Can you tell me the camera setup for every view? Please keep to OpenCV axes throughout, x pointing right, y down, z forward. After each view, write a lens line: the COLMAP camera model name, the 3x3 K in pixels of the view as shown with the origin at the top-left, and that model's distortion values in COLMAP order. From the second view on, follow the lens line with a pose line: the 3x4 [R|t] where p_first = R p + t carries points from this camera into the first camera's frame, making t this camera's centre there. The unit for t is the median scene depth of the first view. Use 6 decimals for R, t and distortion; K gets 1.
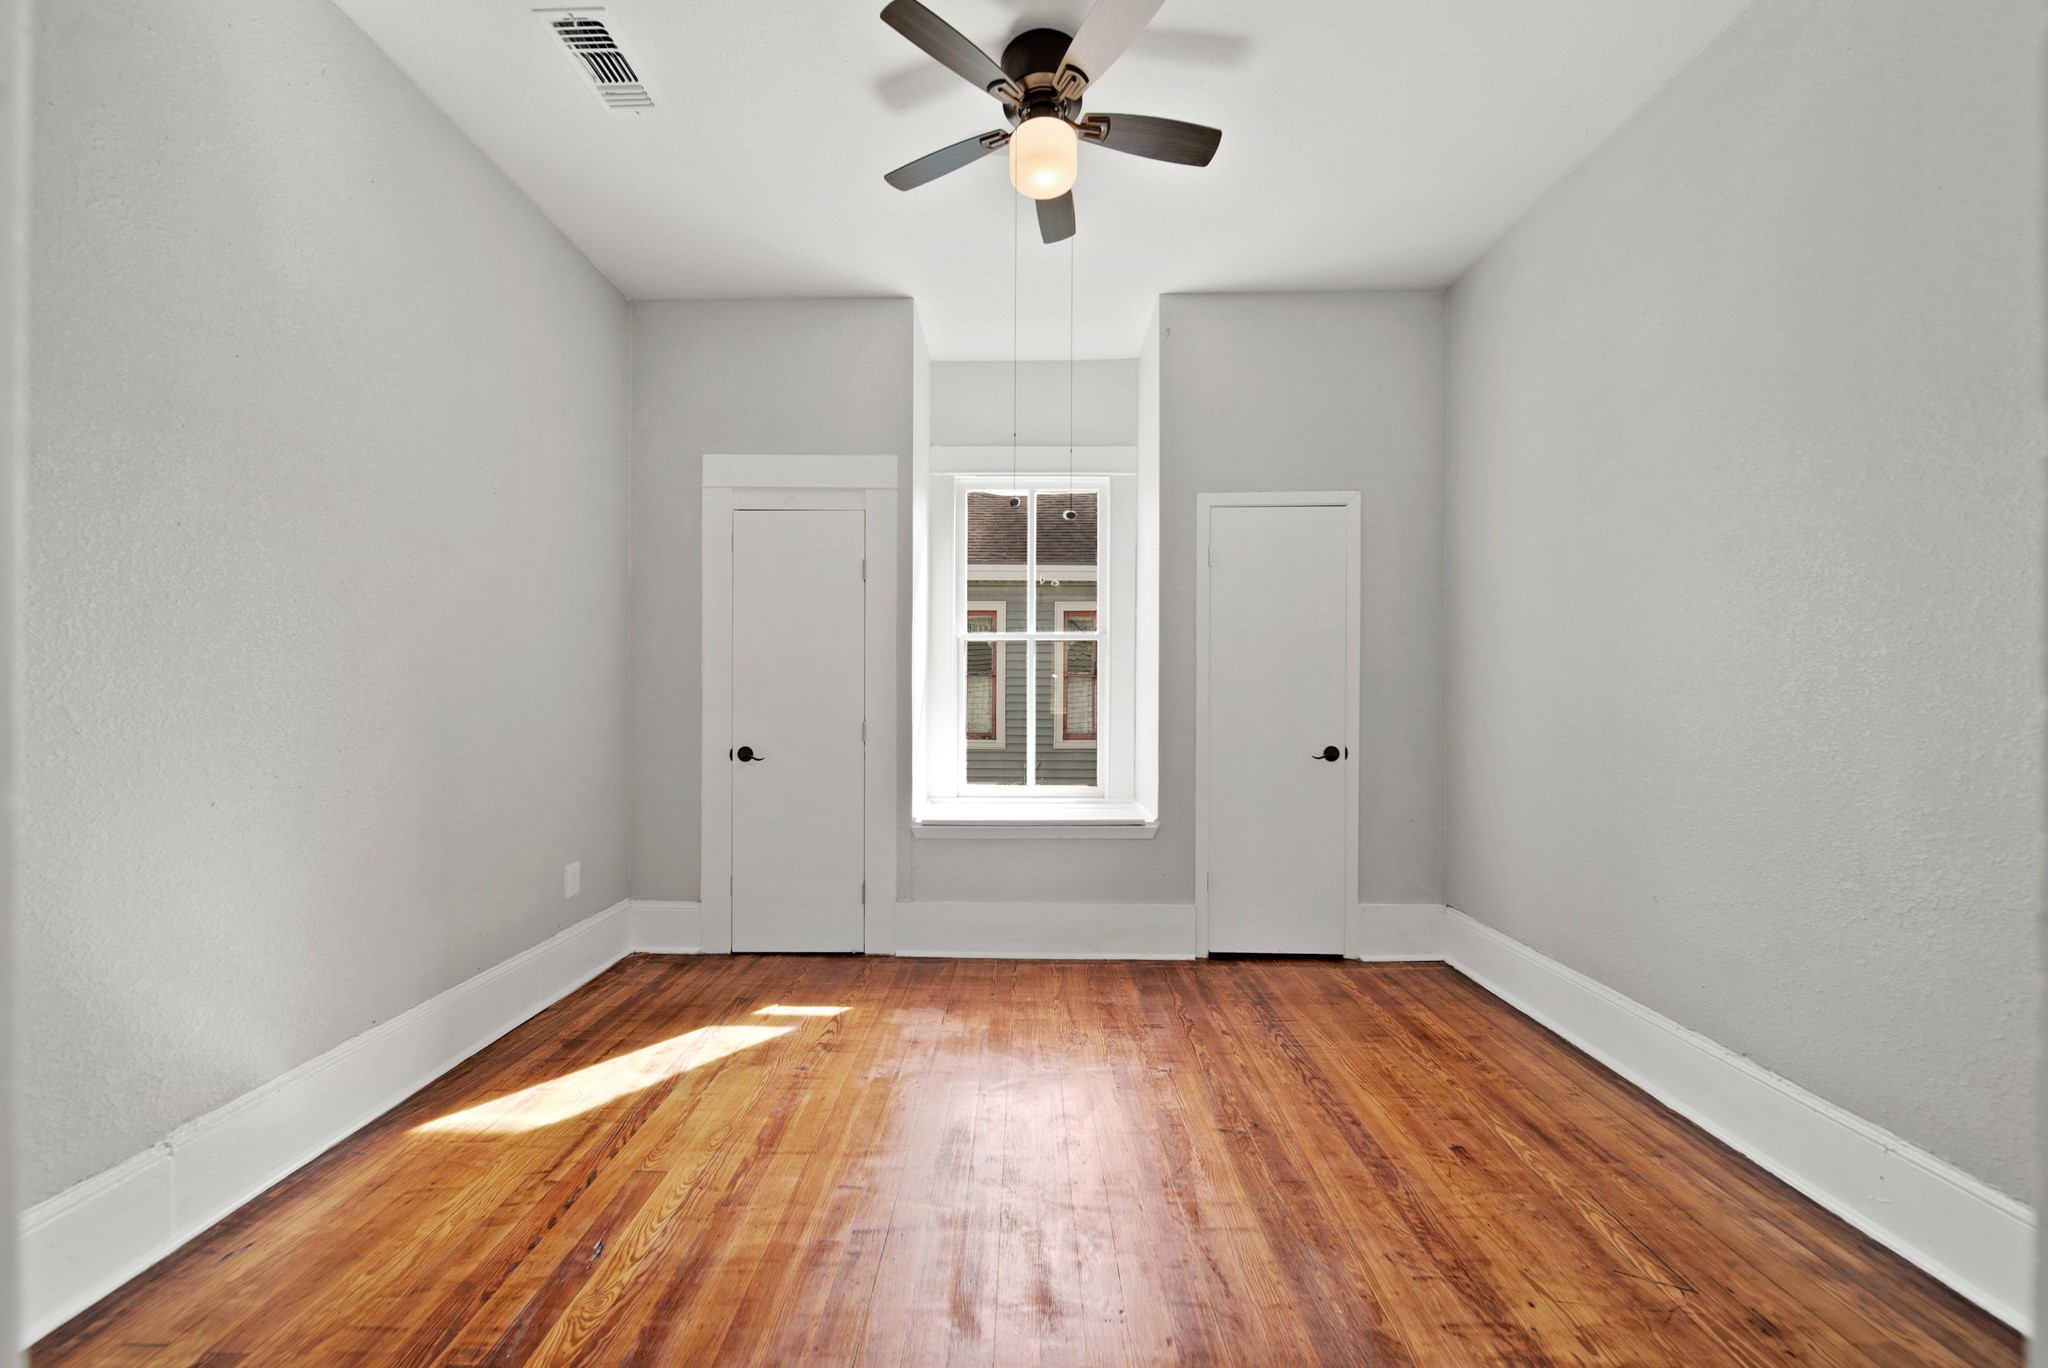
lens RADIAL K [[710.2, 0, 1015.1], [0, 710.2, 693.4], [0, 0, 1]] dist [0.000080, 0.000073]
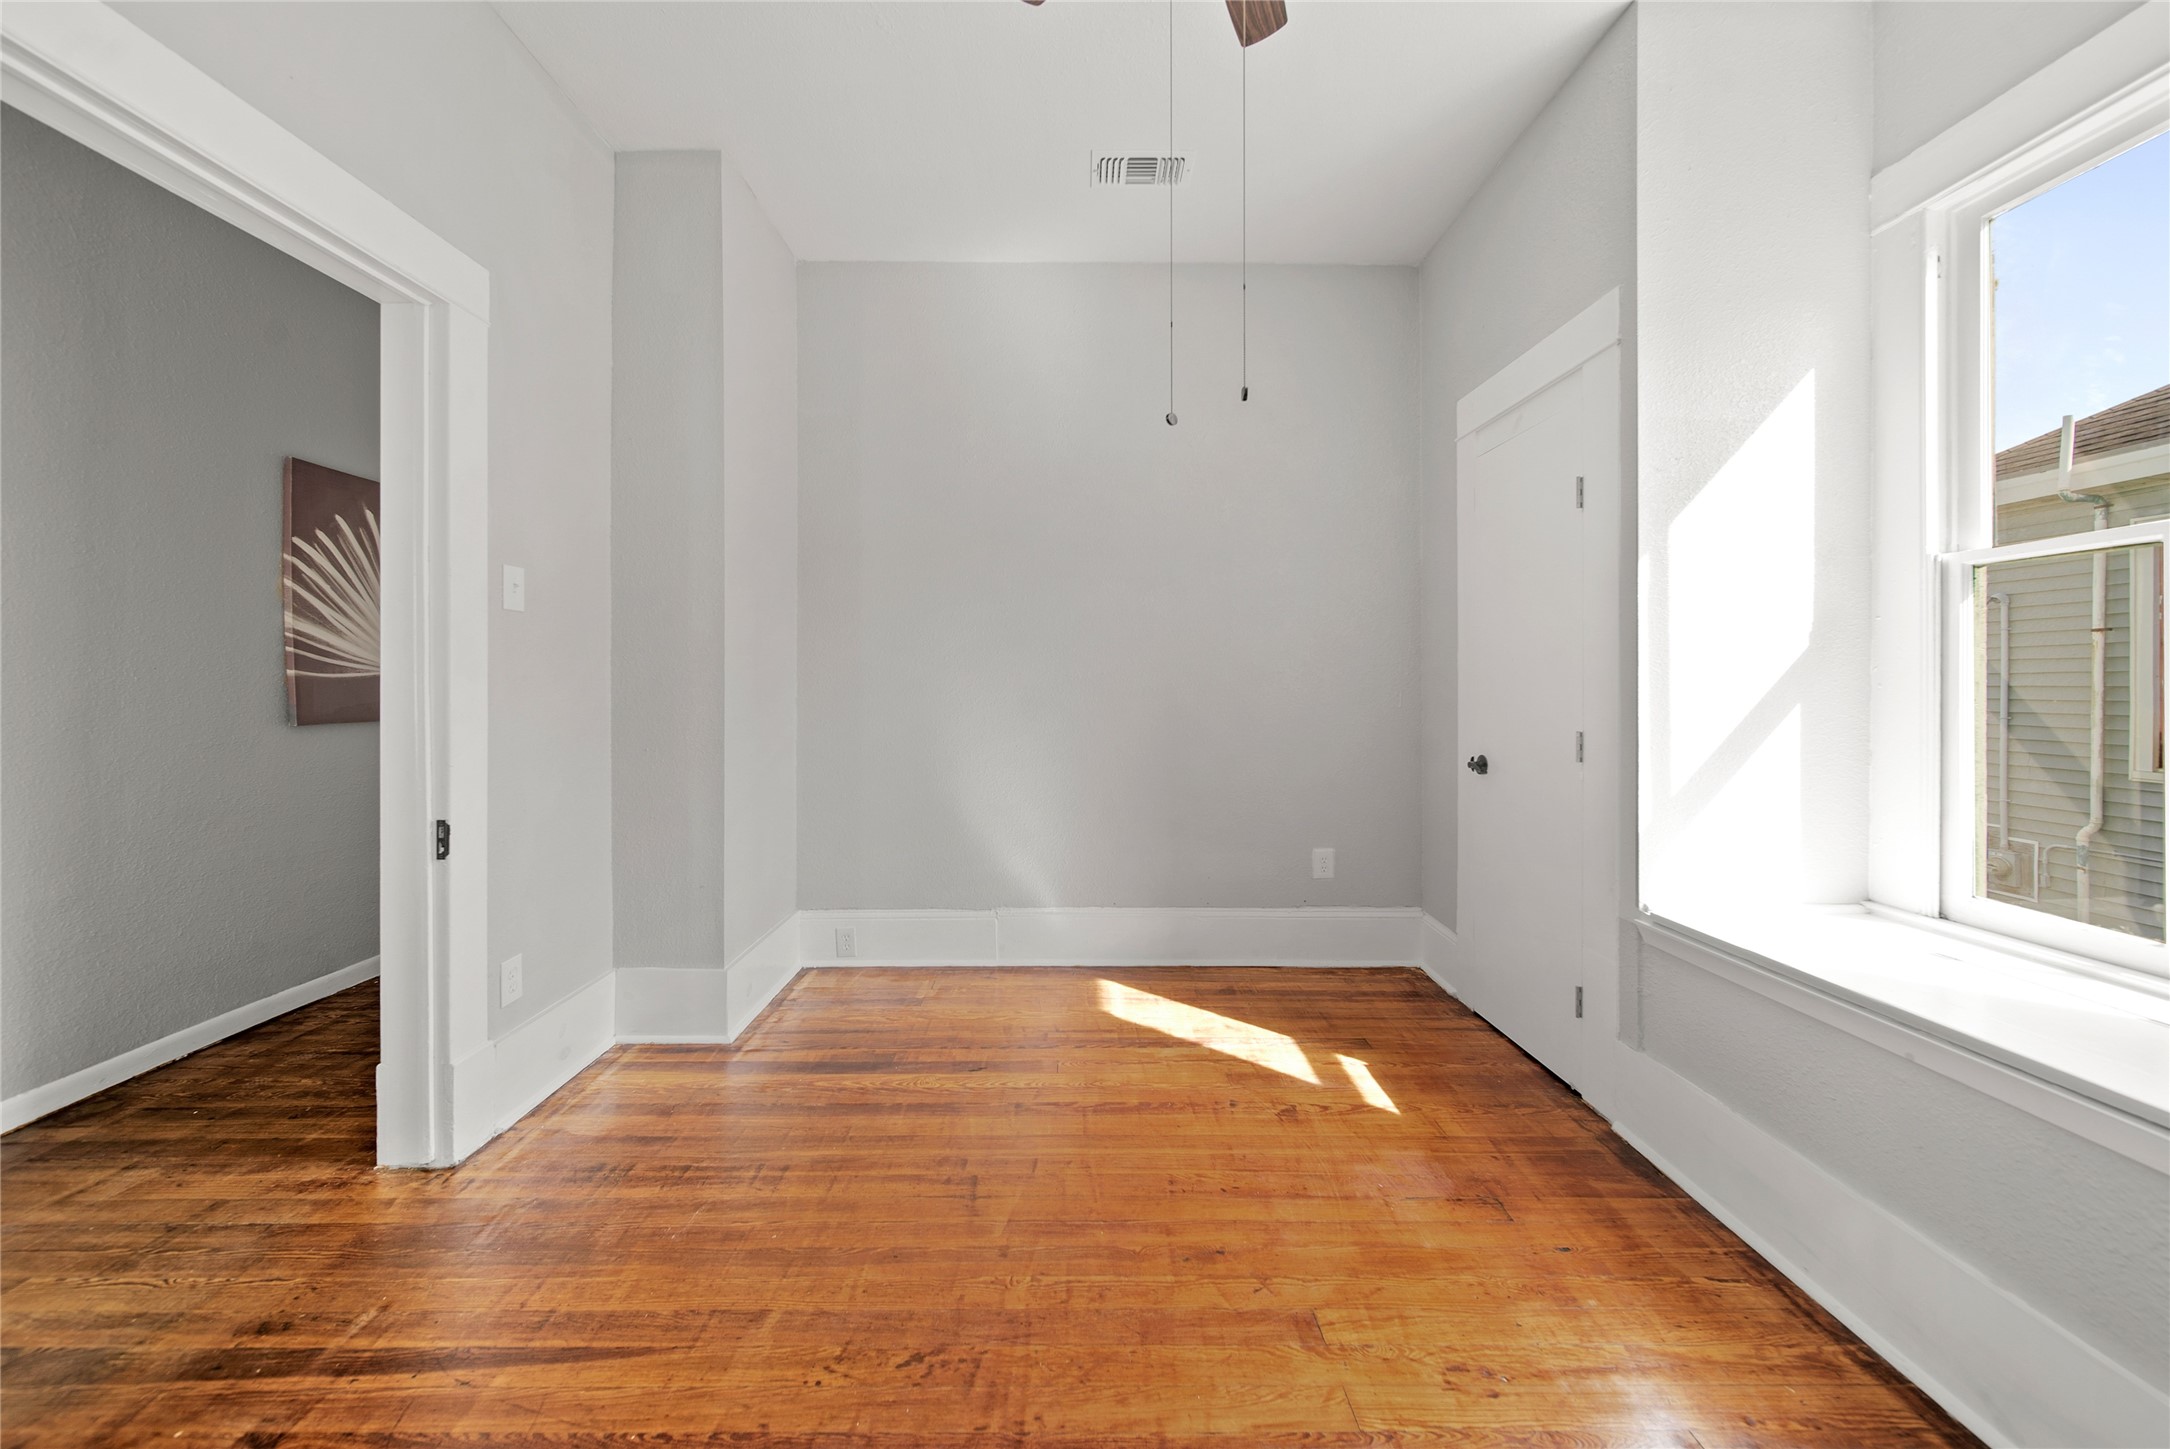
lens RADIAL K [[786.3, 0, 1086.8], [0, 786.3, 680.0], [0, 0, 1]] dist [-0.000462, -0.001888]
pose [[0.029661, -0.010713, -0.999503, 0.596399], [0.005560, 0.999929, -0.010552, -0.001155], [0.999545, -0.005244, 0.029719, 0.671724]]
